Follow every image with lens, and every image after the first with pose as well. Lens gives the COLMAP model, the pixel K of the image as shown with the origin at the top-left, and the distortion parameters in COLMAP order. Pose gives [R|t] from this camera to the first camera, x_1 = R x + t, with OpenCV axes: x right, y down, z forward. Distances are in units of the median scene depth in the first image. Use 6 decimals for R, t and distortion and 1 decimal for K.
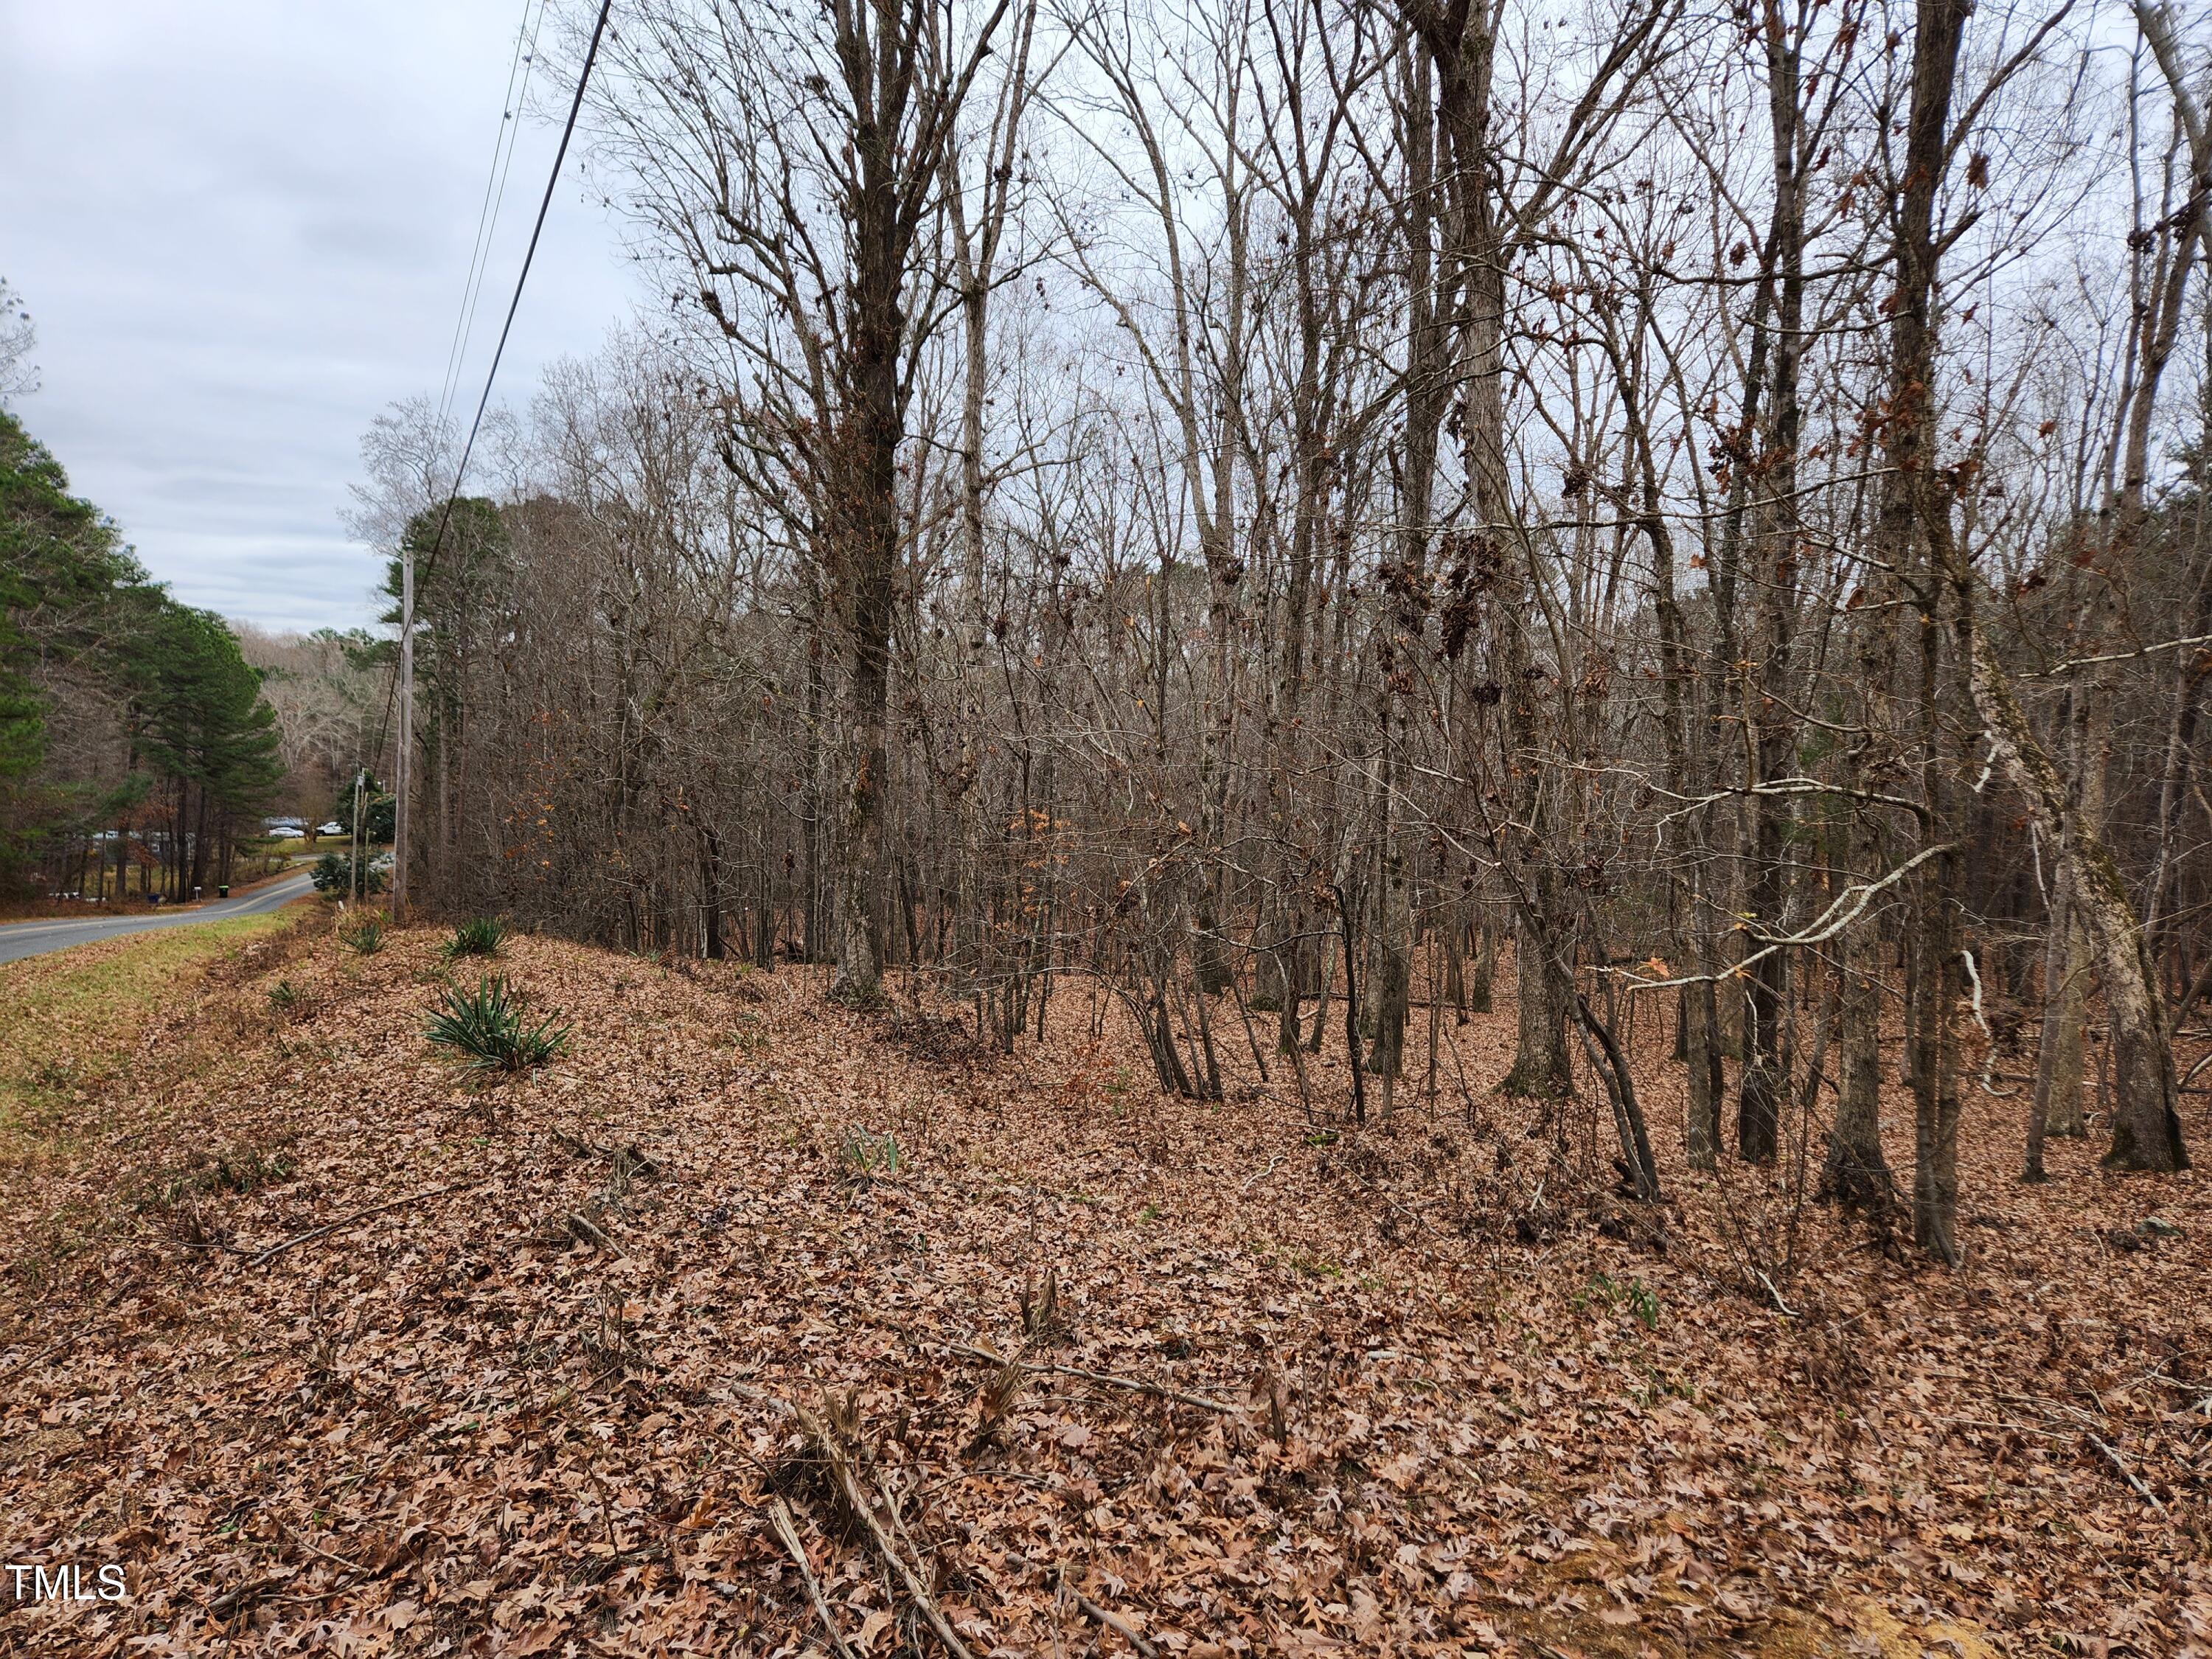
lens RADIAL K [[1482.9, 0, 1120.6], [0, 1482.9, 828.5], [0, 0, 1]] dist [0.061718, -0.057349]
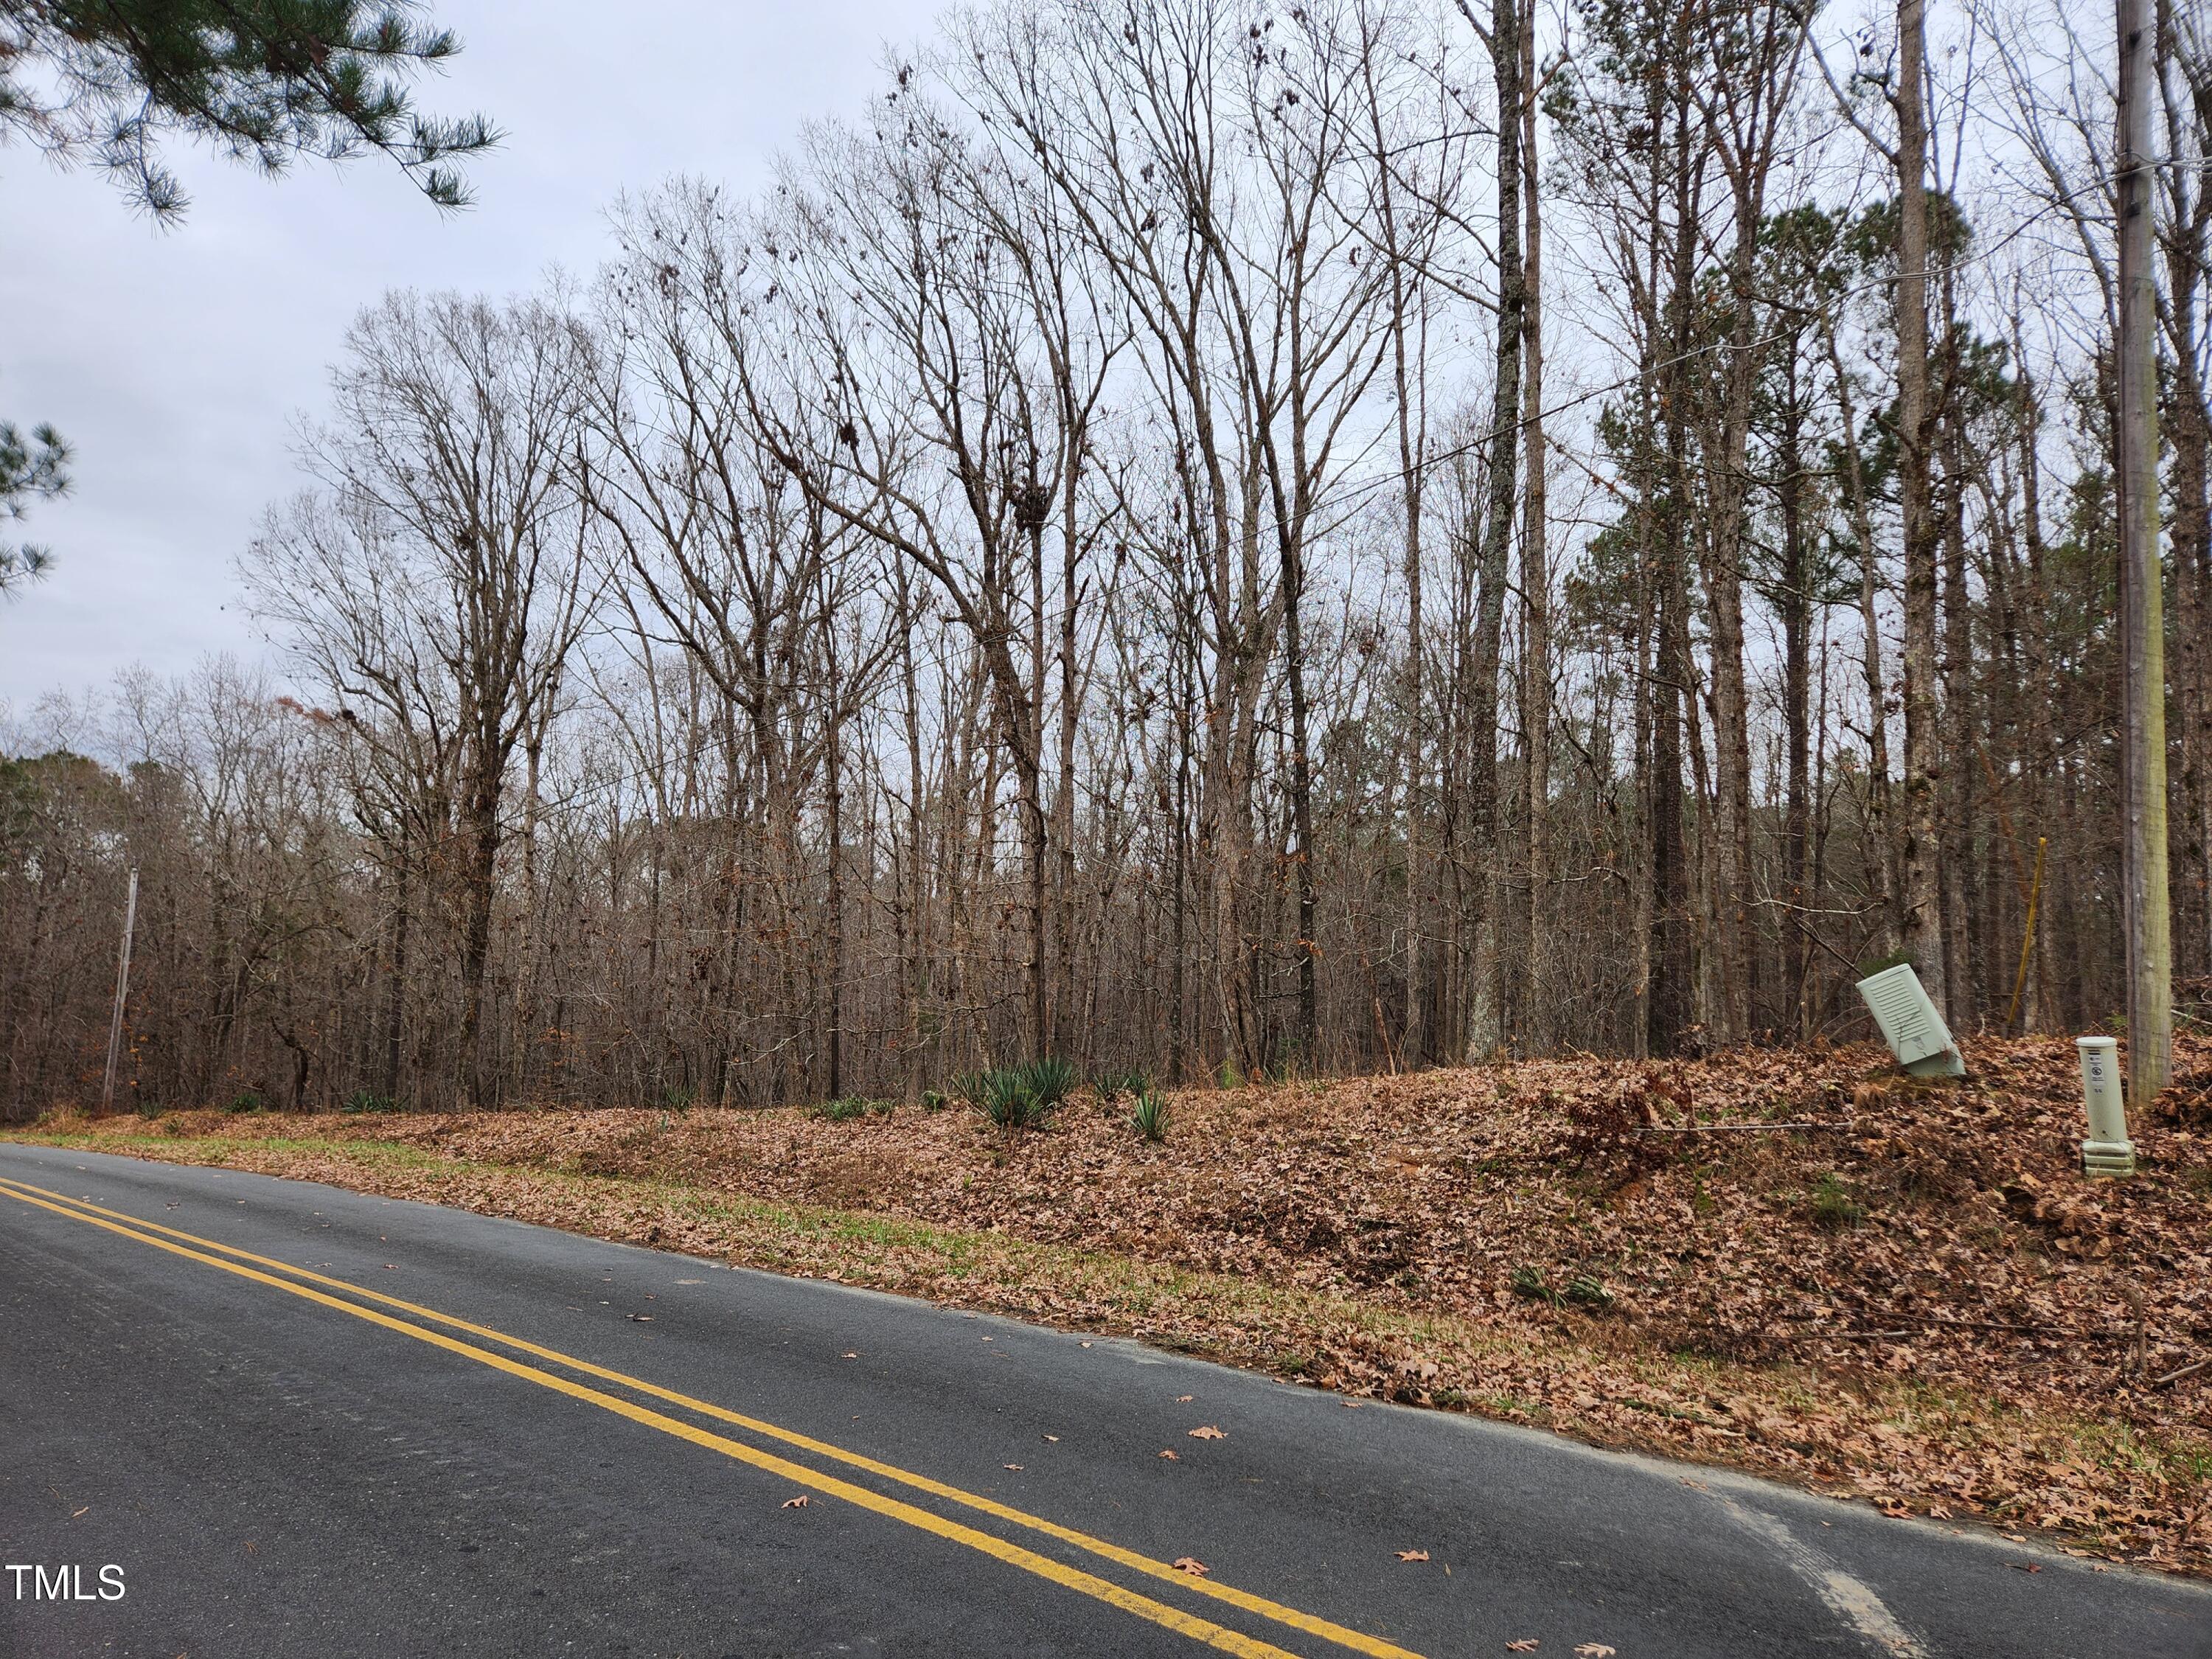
lens RADIAL K [[1482.9, 0, 1114.9], [0, 1482.9, 819.4], [0, 0, 1]] dist [0.061718, -0.057349]
pose [[0.951731, 0.022032, 0.306142, 0.017000], [0.024307, 0.988878, -0.146732, 0.013792], [-0.305969, 0.147091, 0.940610, -0.720926]]
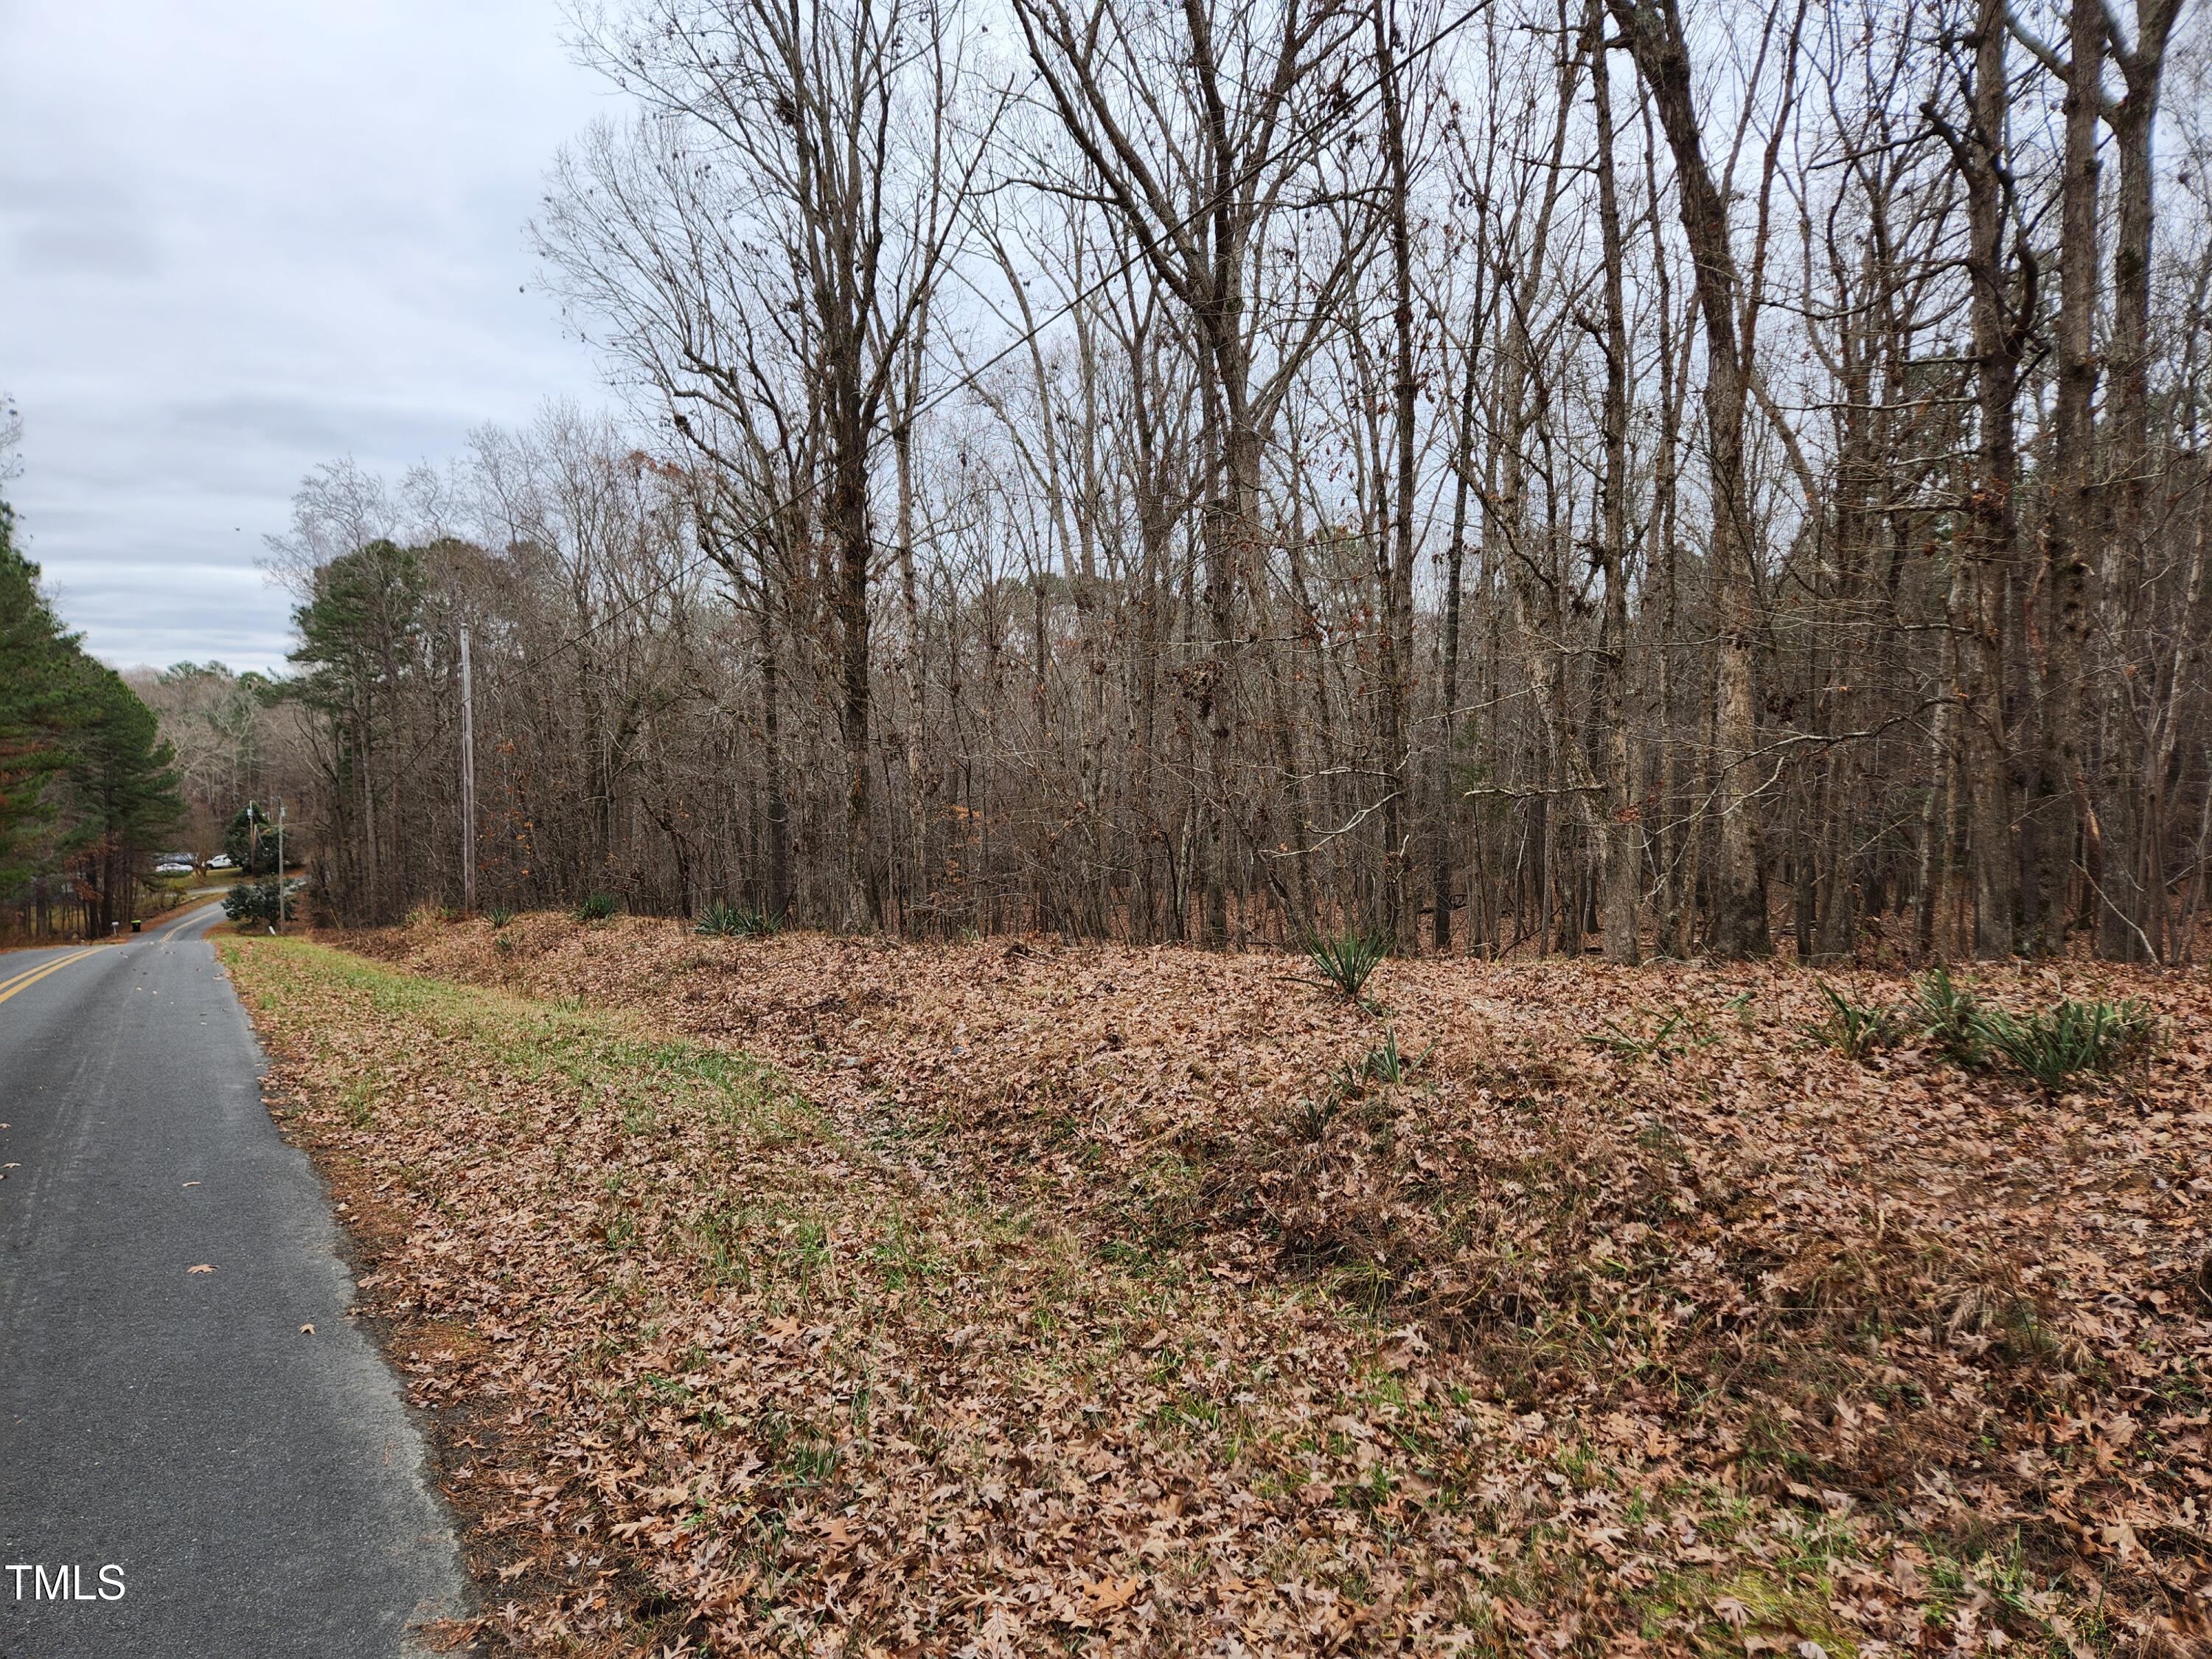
lens RADIAL K [[1482.9, 0, 1086.2], [0, 1482.9, 849.9], [0, 0, 1]] dist [0.061718, -0.057349]
pose [[0.996820, -0.051540, 0.060767, -0.023570], [0.050407, 0.998528, 0.020023, 0.006486], [-0.061709, -0.016896, 0.997951, -0.299118]]
